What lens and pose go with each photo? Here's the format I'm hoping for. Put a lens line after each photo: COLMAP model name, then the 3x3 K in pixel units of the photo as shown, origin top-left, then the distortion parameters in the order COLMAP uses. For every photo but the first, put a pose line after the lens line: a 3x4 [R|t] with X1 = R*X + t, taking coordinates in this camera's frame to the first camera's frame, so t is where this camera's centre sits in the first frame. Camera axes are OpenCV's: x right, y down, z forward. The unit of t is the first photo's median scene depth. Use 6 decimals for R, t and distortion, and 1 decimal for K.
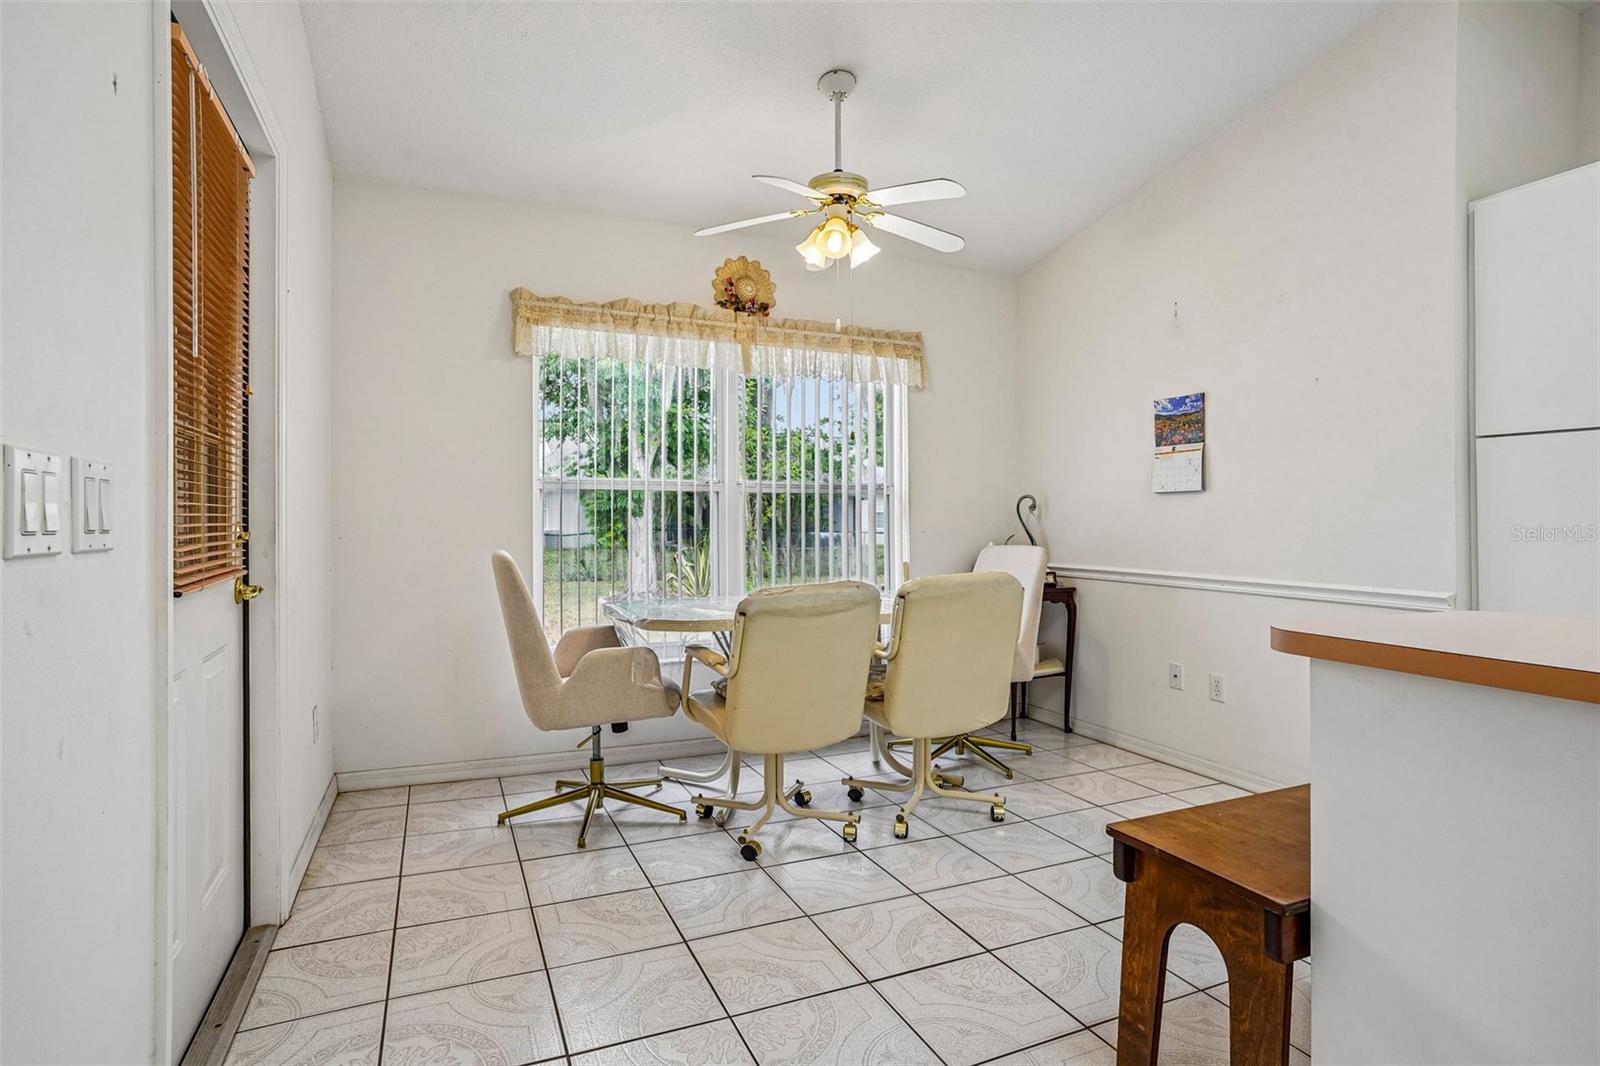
lens RADIAL K [[793.5, 0, 800.0], [0, 793.5, 533.0], [0, 0, 1]] dist [-0.058314, 0.000107]
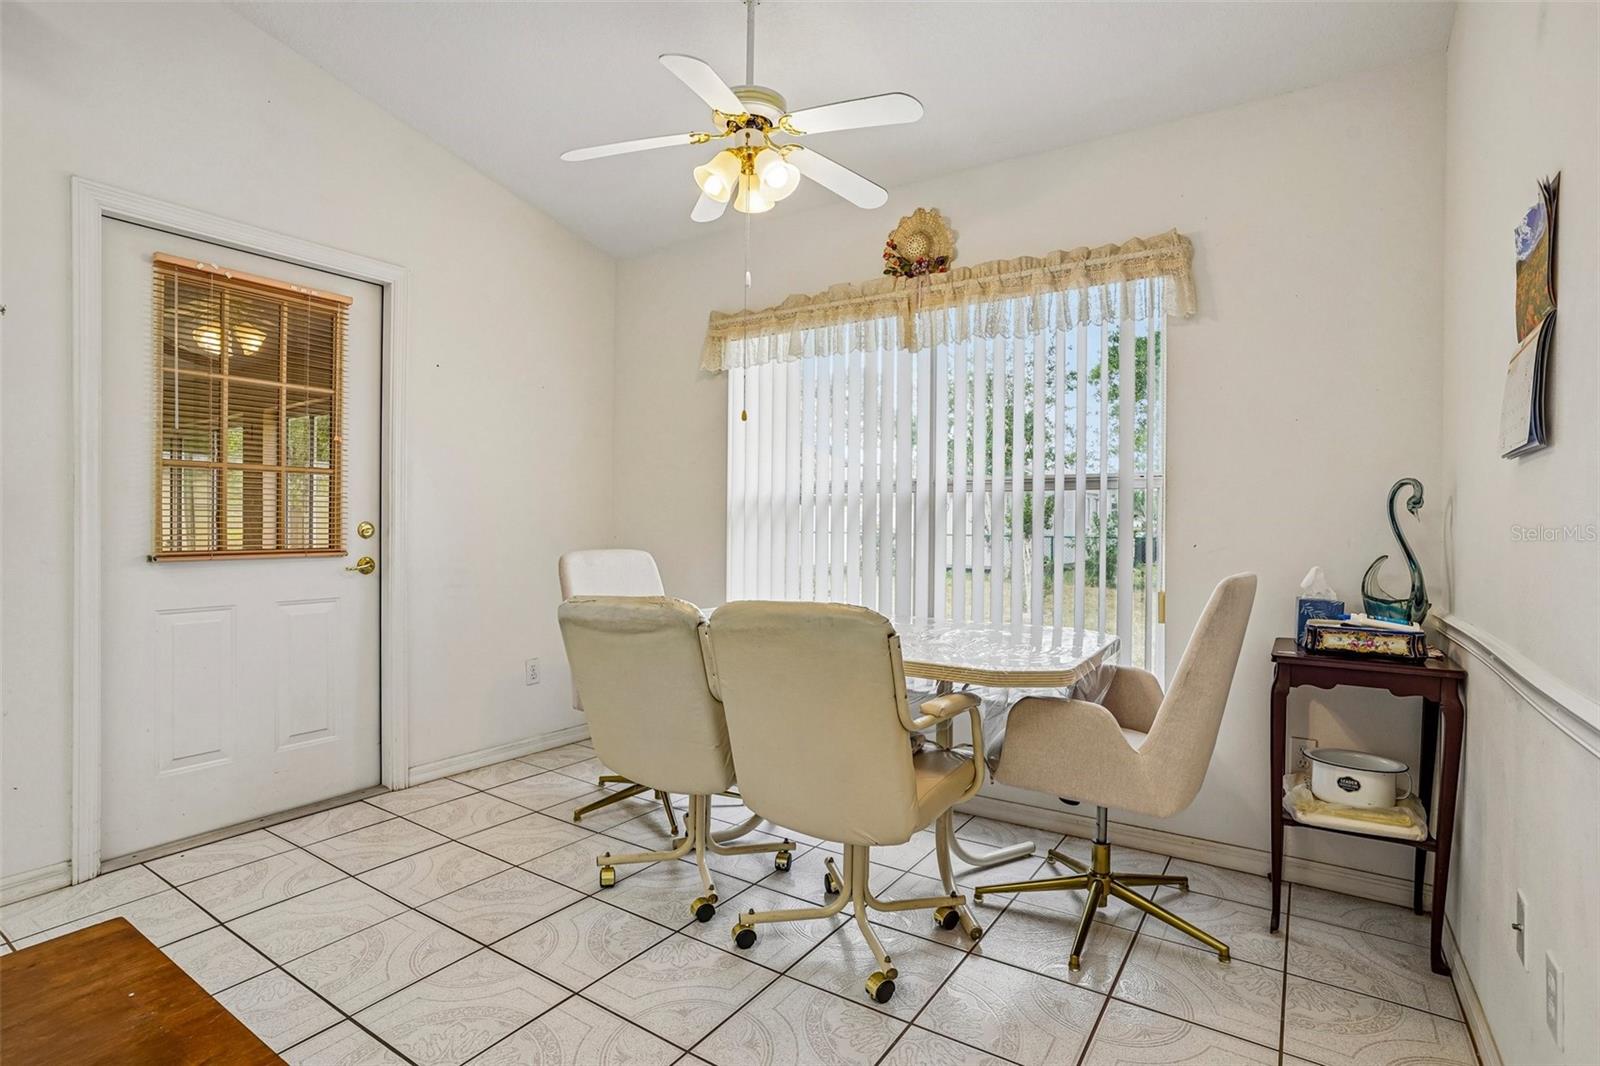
lens RADIAL K [[781.8, 0, 803.2], [0, 781.8, 529.1], [0, 0, 1]] dist [-0.082685, 0.041153]
pose [[0.547830, 0.008643, -0.836545, 0.581748], [-0.021566, 0.999760, -0.003794, -0.006640], [0.836311, 0.020119, 0.547886, 0.486488]]
